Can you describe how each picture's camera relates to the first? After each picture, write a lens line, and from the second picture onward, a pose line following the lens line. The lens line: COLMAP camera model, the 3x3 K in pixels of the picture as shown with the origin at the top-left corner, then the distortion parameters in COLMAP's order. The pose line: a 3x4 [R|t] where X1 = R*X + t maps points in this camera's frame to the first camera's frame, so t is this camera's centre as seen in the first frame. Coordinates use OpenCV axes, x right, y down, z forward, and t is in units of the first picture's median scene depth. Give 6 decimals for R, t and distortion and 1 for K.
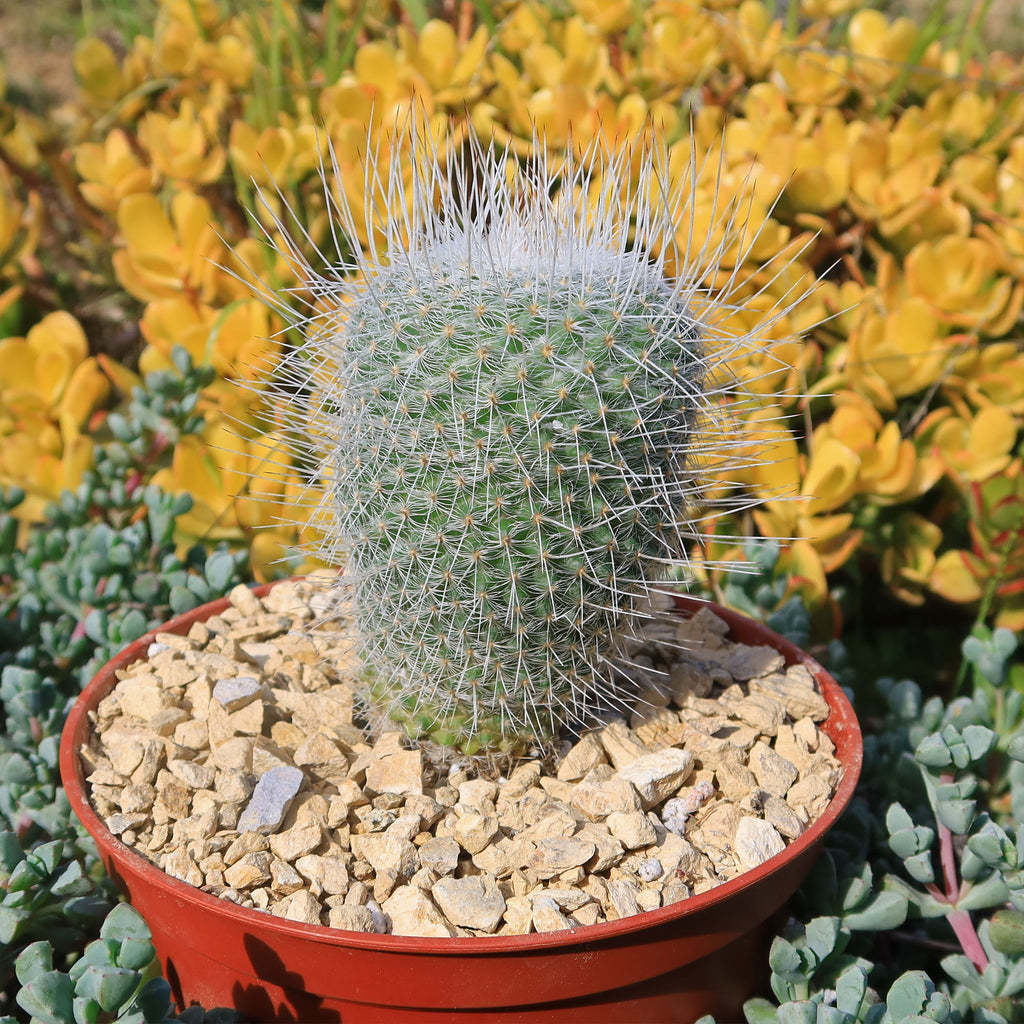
lens RADIAL K [[1928.9, 0, 512.1], [0, 1928.9, 648.9], [0, 0, 1]] dist [-0.050346, 0.019551]
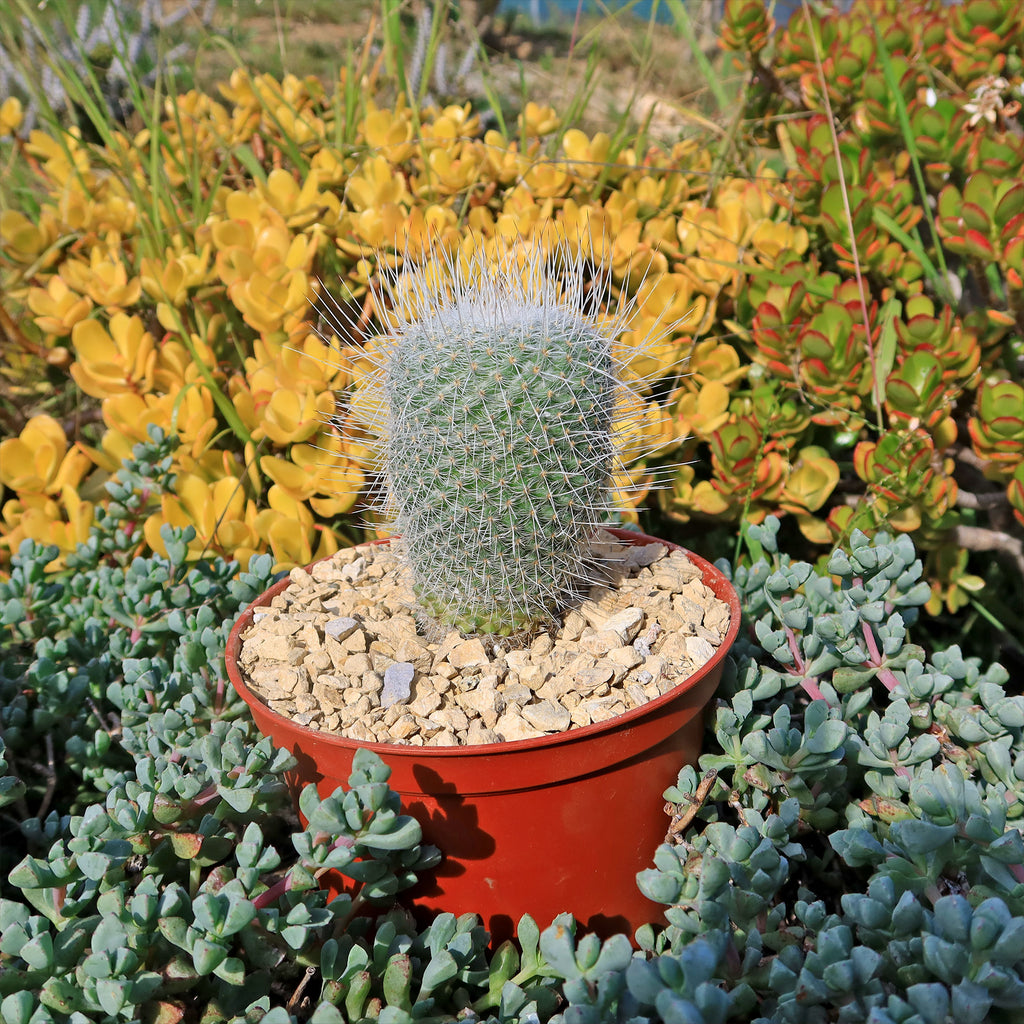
lens RADIAL K [[1928.9, 0, 512.1], [0, 1928.9, 648.9], [0, 0, 1]] dist [-0.050346, 0.019551]
pose [[0.943127, -0.179746, 0.279649, -0.433037], [0.189606, 0.981825, -0.008381, 0.075177], [-0.273060, 0.060927, 0.960066, -0.471183]]
